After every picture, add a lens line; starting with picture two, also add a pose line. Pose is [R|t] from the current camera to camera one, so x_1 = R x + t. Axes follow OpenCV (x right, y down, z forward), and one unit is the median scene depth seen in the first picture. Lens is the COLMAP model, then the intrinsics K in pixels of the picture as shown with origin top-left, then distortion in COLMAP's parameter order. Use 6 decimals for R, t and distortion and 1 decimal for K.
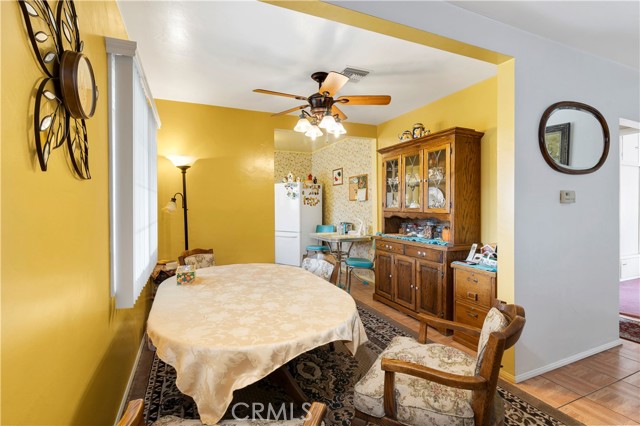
lens RADIAL K [[295.3, 0, 314.7], [0, 295.3, 206.7], [0, 0, 1]] dist [-0.011083, 0.000230]
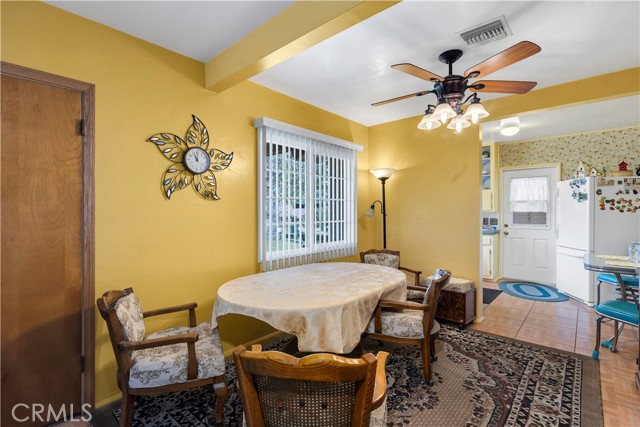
lens RADIAL K [[295.3, 0, 313.0], [0, 295.3, 211.5], [0, 0, 1]] dist [-0.011083, 0.000230]
pose [[0.413915, 0.006015, -0.910296, 0.333716], [-0.003952, 0.999981, 0.004811, -0.005033], [0.910307, 0.001607, 0.413931, 0.169988]]
